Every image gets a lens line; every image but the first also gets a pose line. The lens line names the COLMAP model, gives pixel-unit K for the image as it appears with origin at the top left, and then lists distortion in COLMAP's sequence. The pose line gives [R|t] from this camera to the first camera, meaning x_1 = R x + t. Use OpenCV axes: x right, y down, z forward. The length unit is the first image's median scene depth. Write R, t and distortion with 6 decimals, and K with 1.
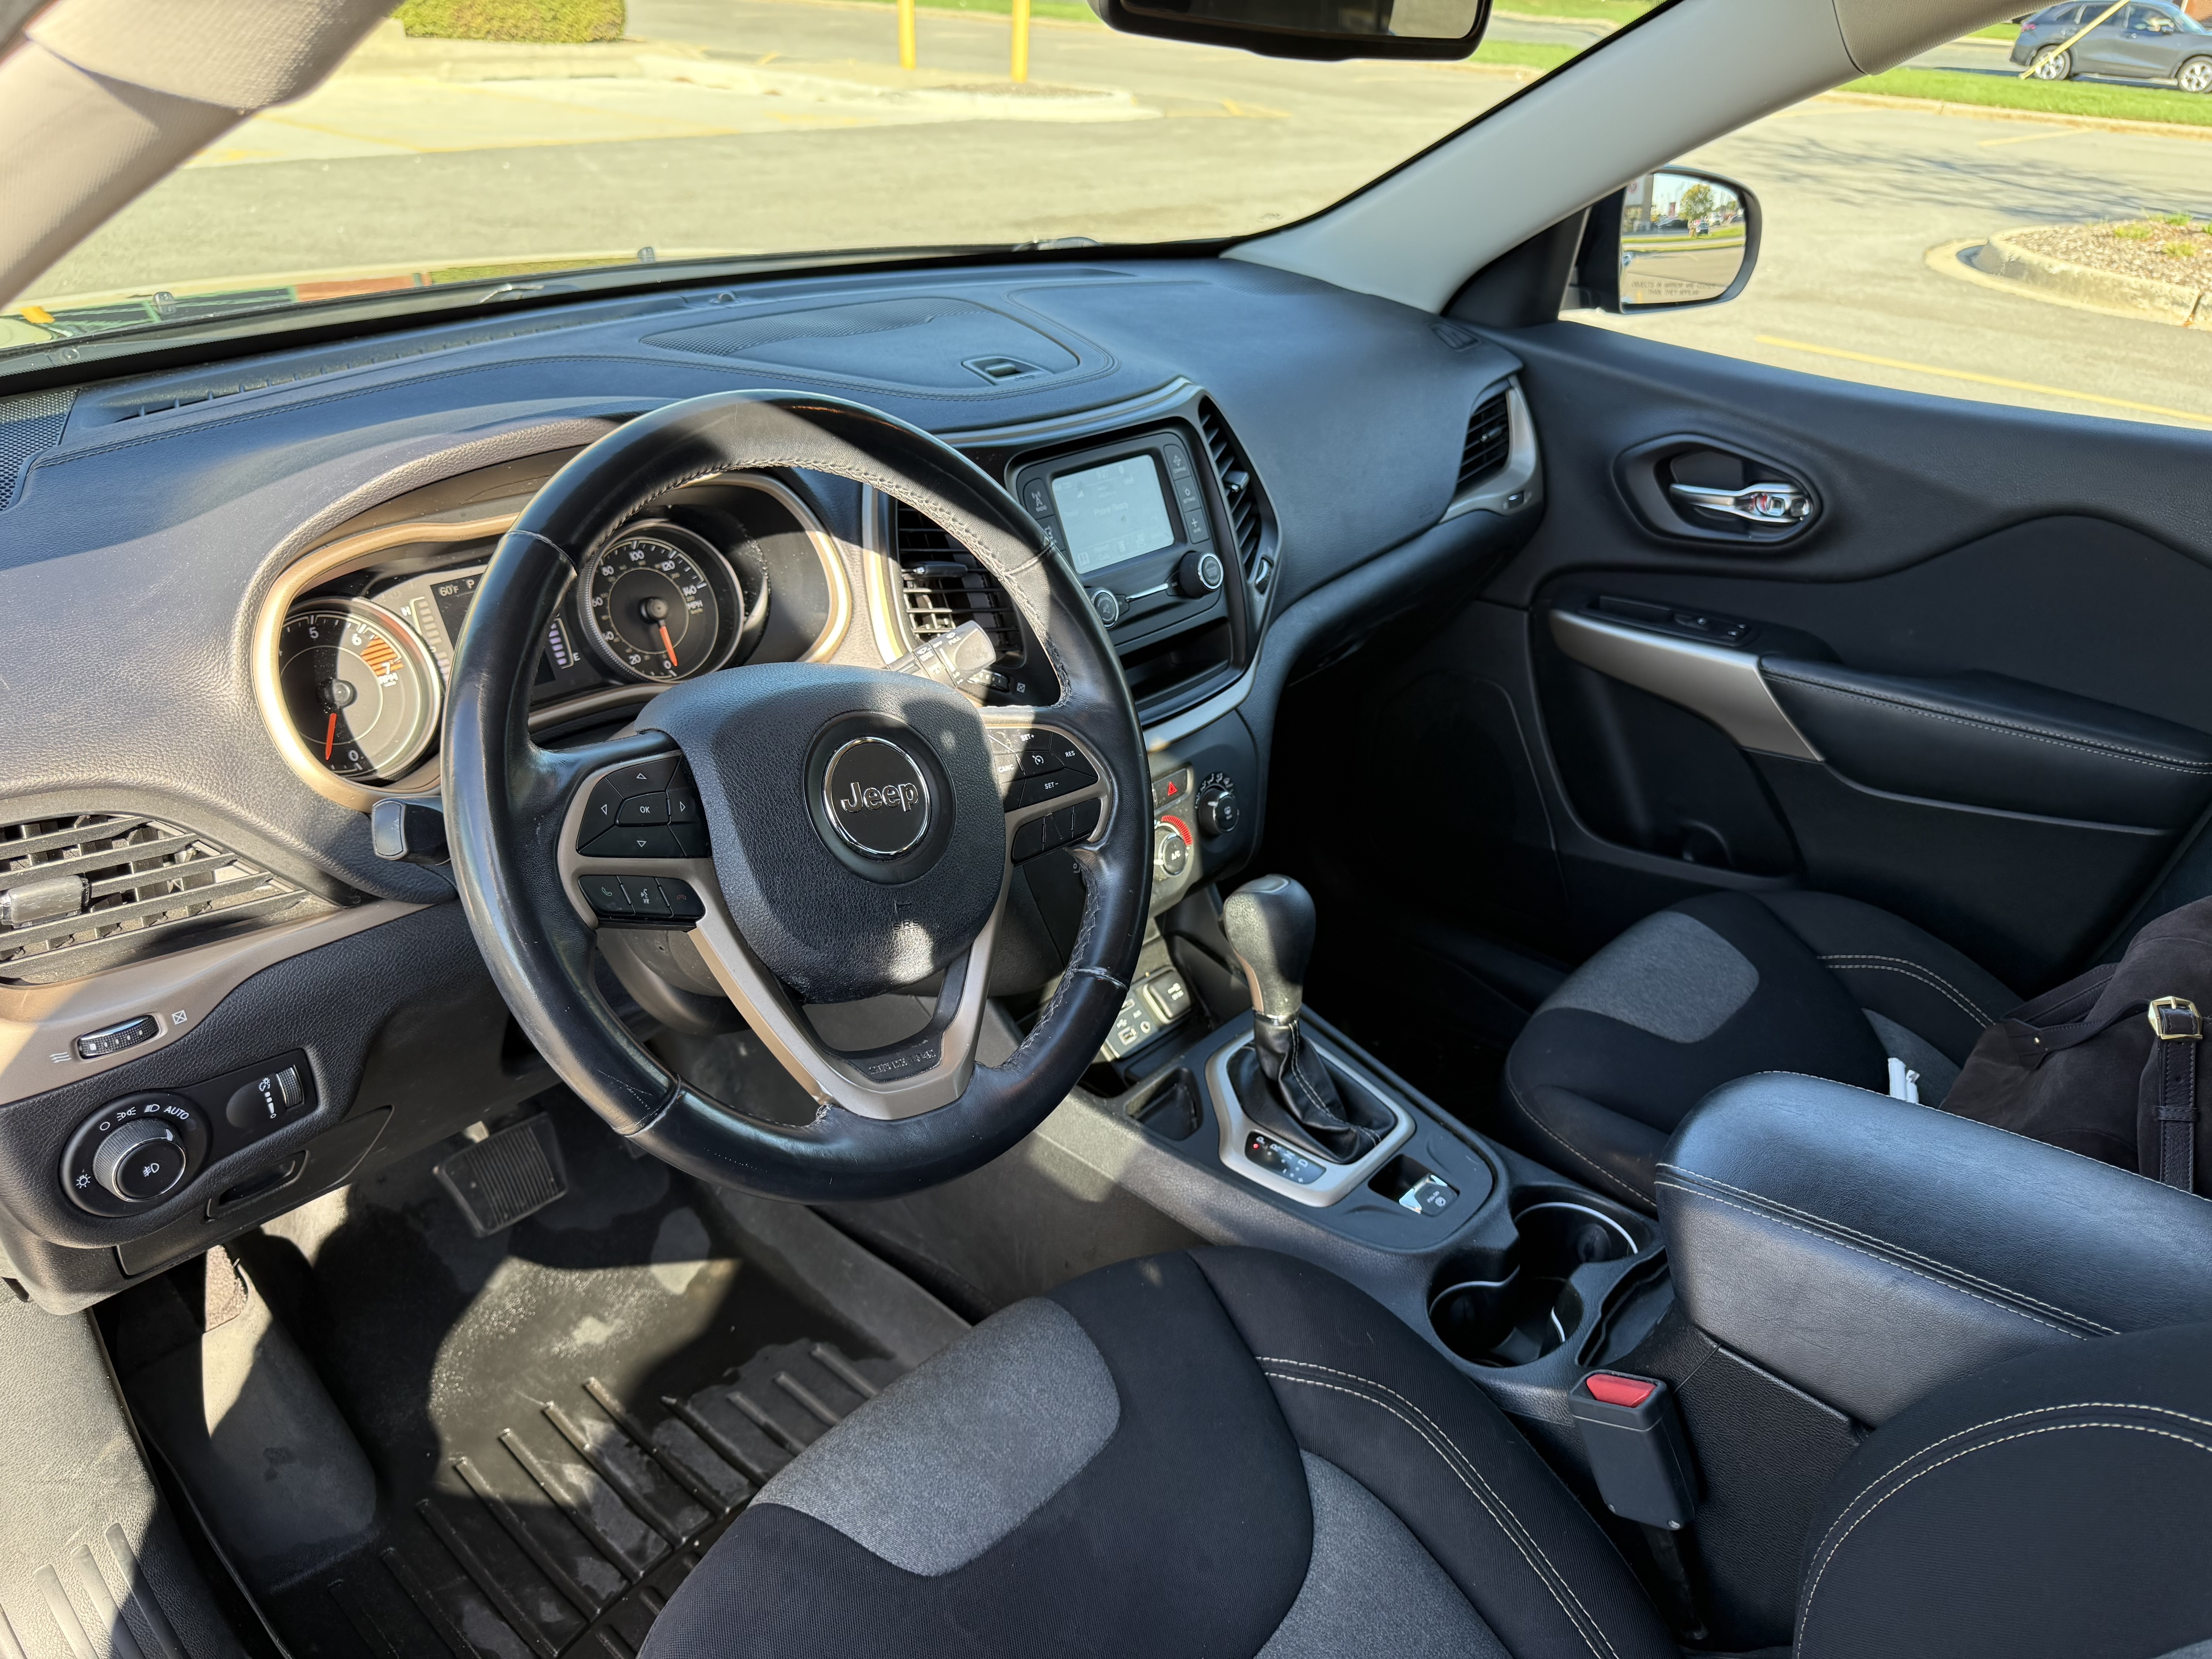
lens RADIAL K [[1571.1, 0, 1108.2], [0, 1571.1, 886.5], [0, 0, 1]] dist [-0.027718, 0.002314]
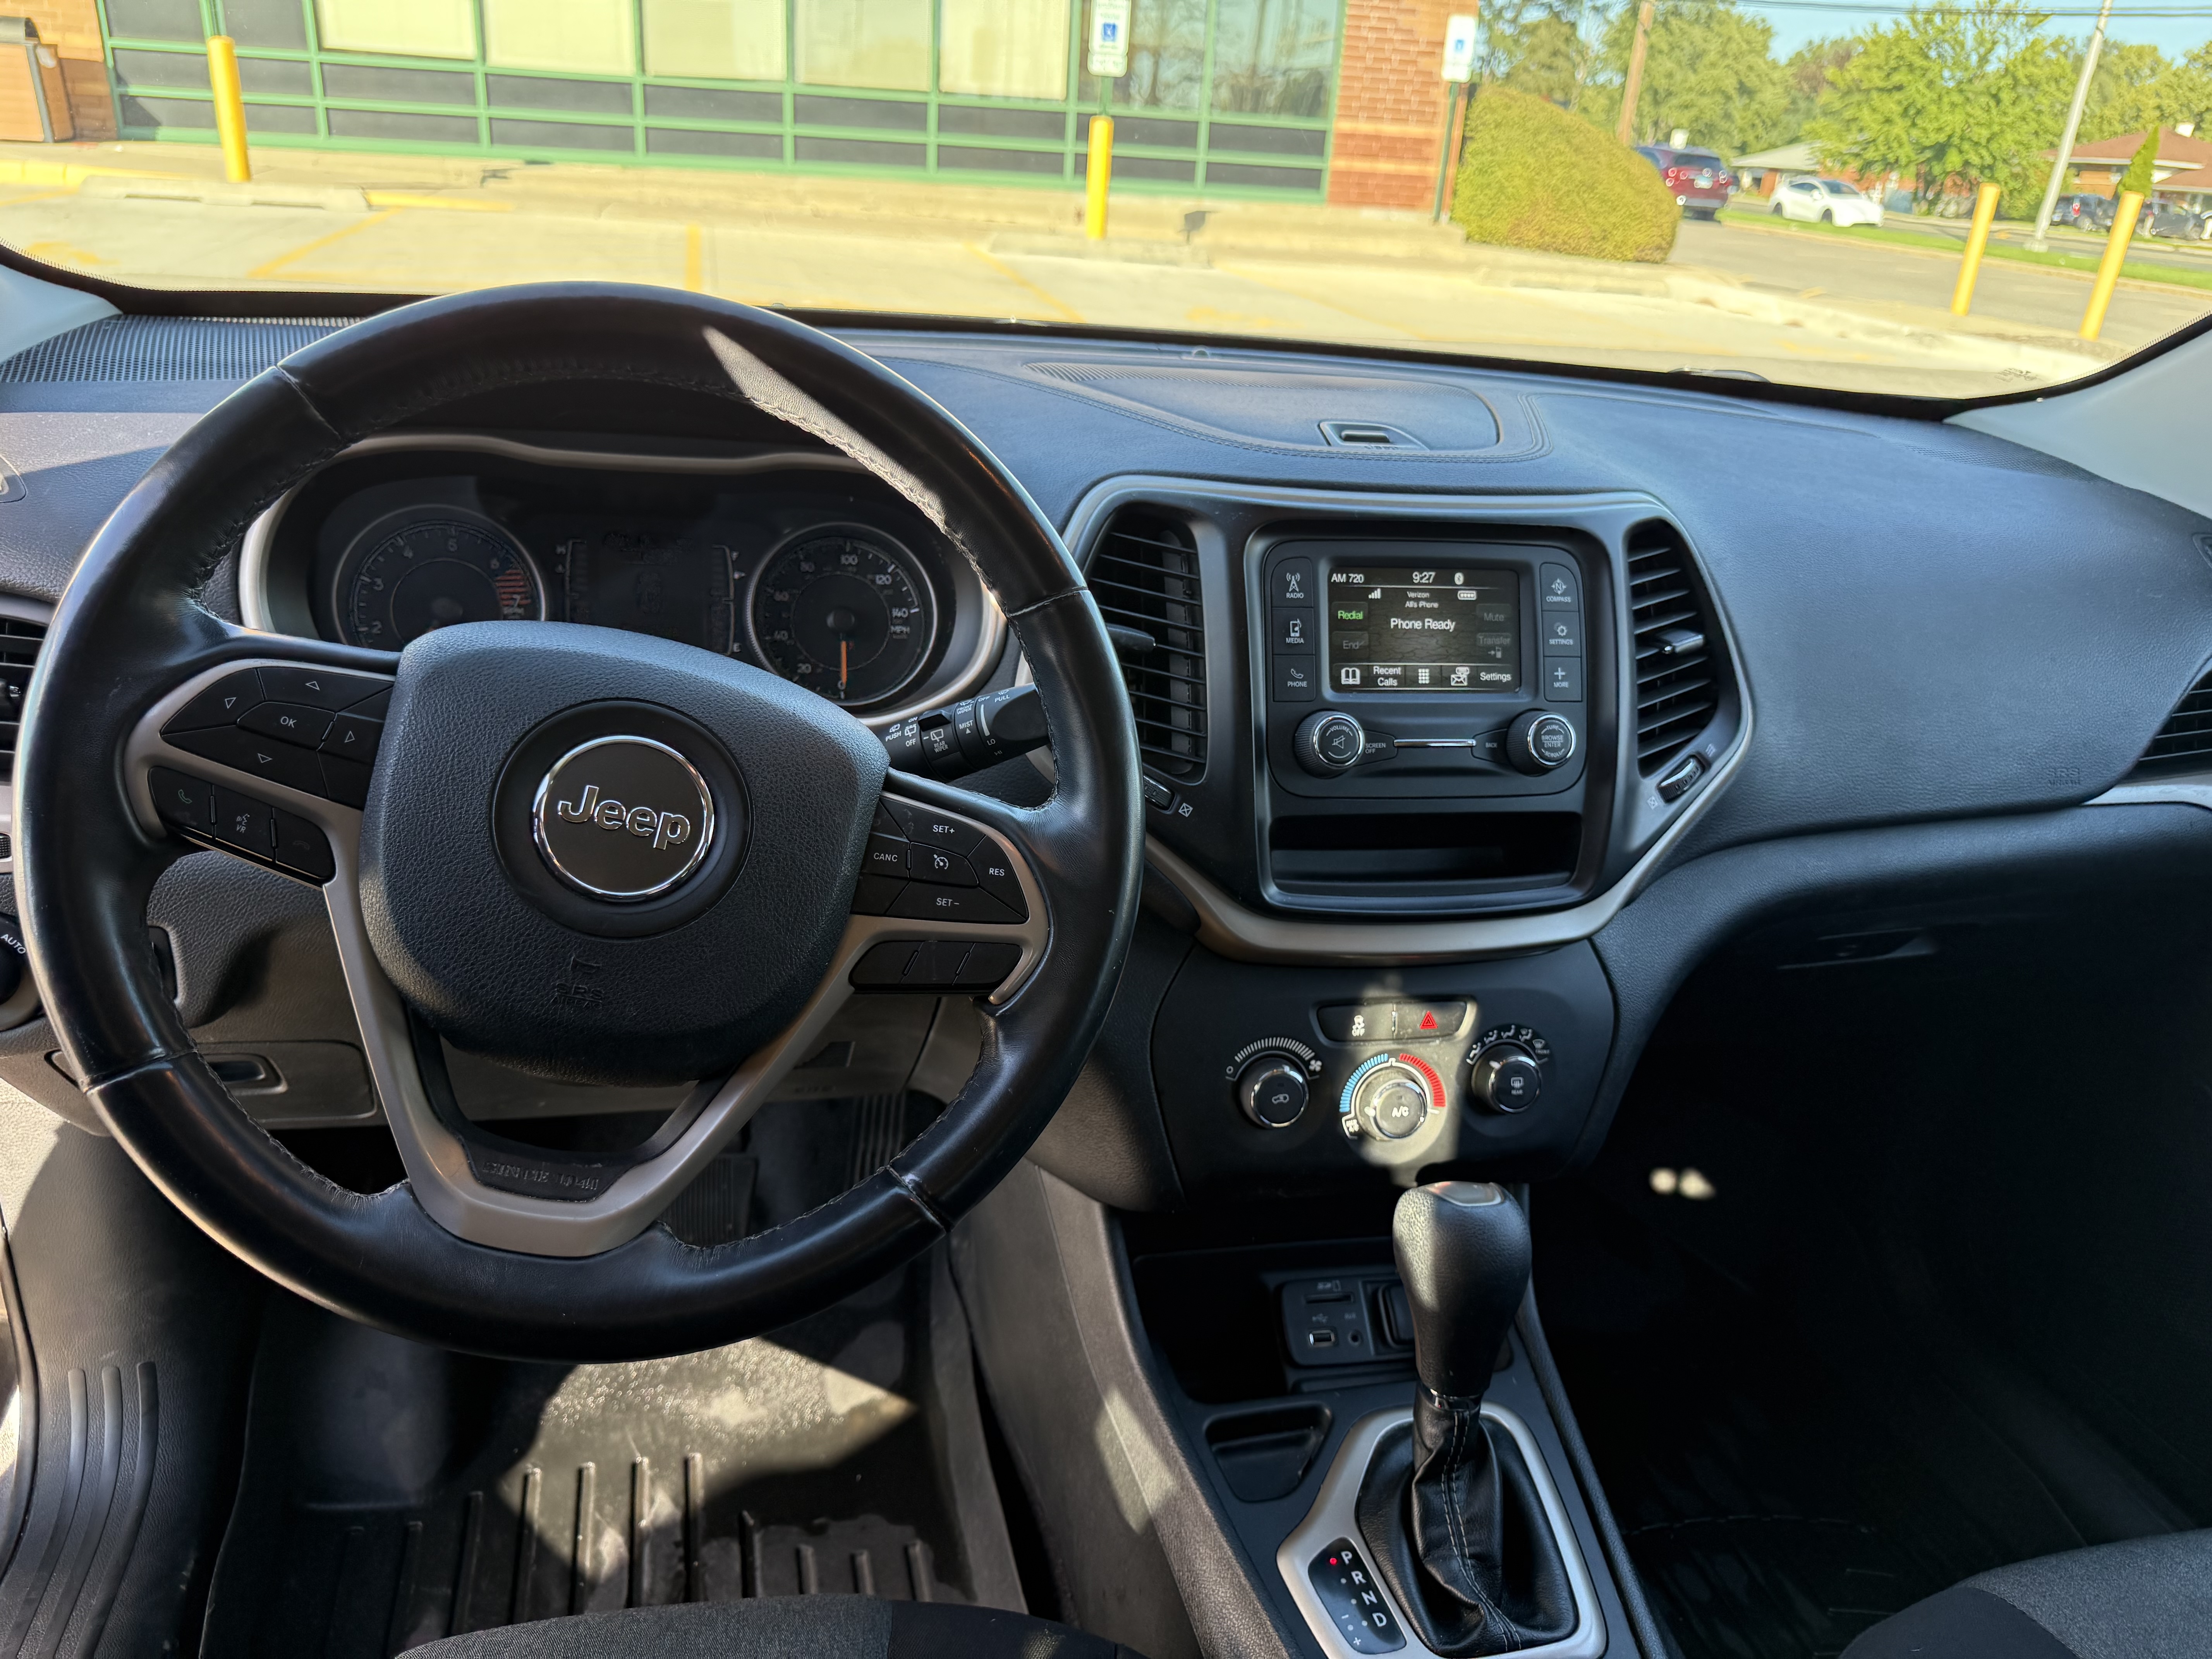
lens RADIAL K [[1566.6, 0, 1093.8], [0, 1566.6, 859.3], [0, 0, 1]] dist [-0.028173, 0.008484]
pose [[0.814093, 0.259723, -0.519420, 0.230618], [-0.328554, 0.943498, -0.043174, -0.045625], [0.478858, 0.205805, 0.853428, 0.266227]]
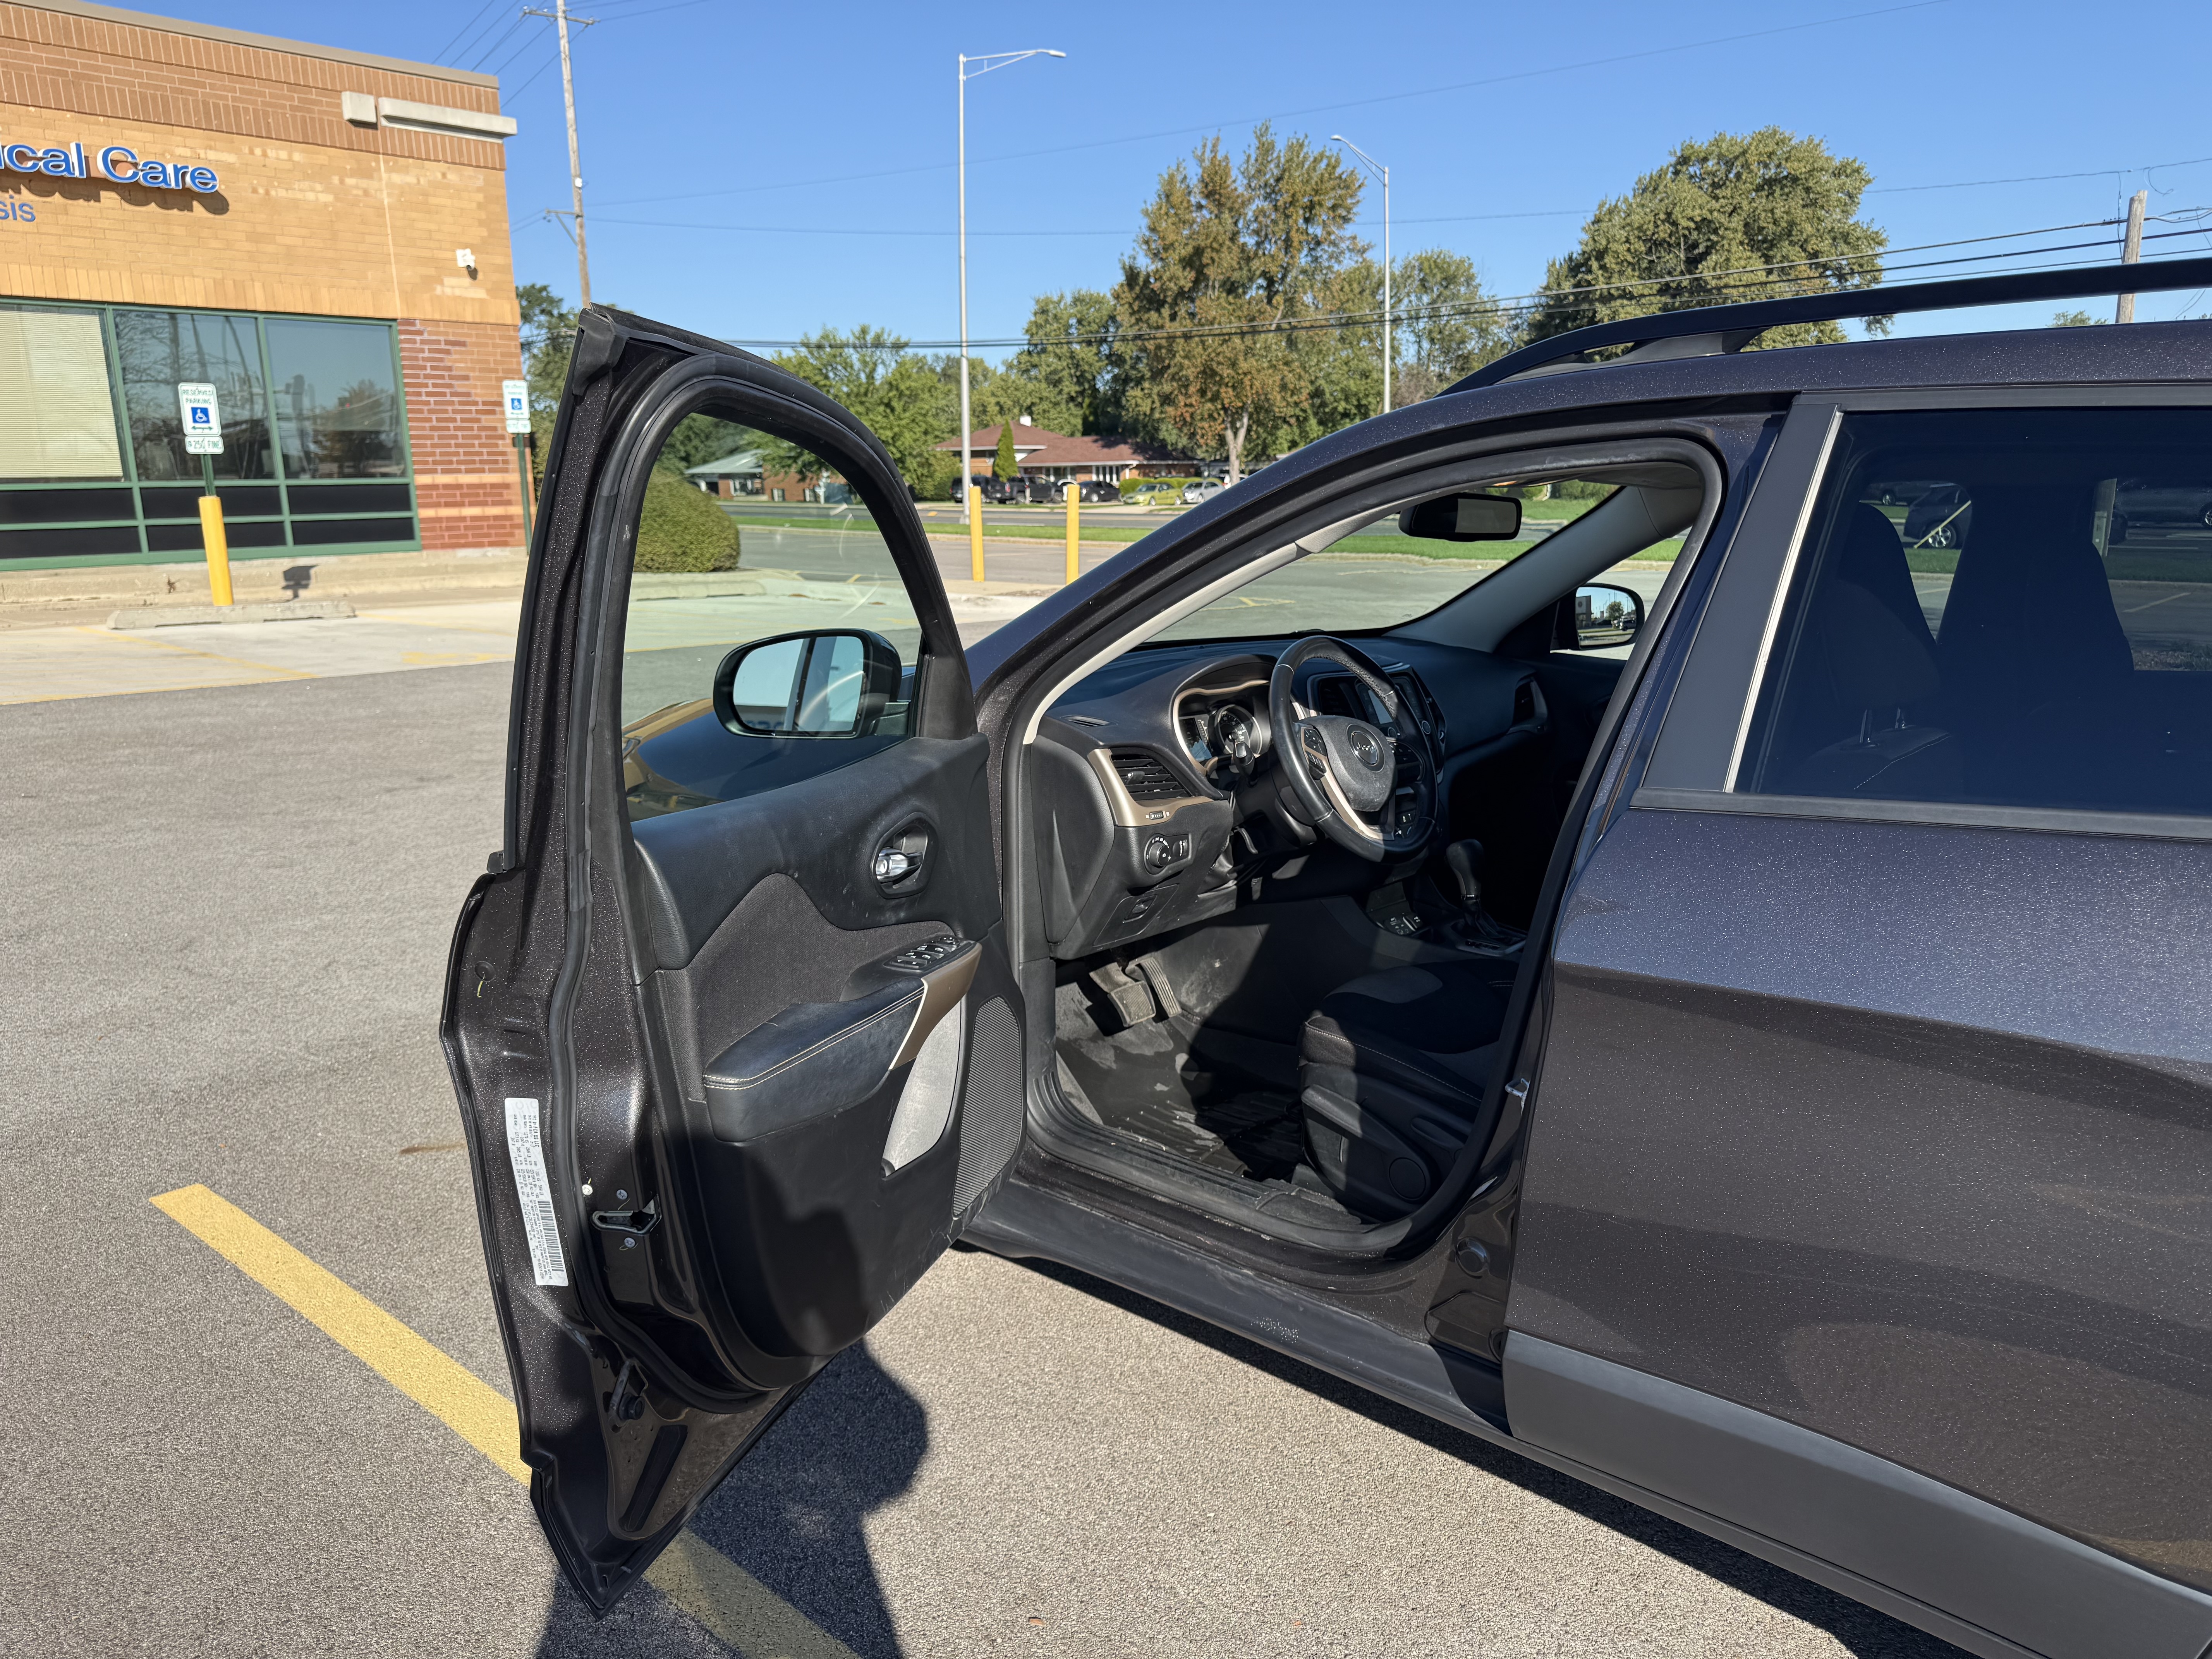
lens RADIAL K [[1571.1, 0, 1108.2], [0, 1571.1, 886.5], [0, 0, 1]] dist [-0.027718, 0.002314]
pose [[0.999168, -0.040758, -0.001748, -0.420689], [0.038564, 0.957640, -0.285375, 0.690653], [0.013305, 0.285070, 0.958414, -1.254501]]
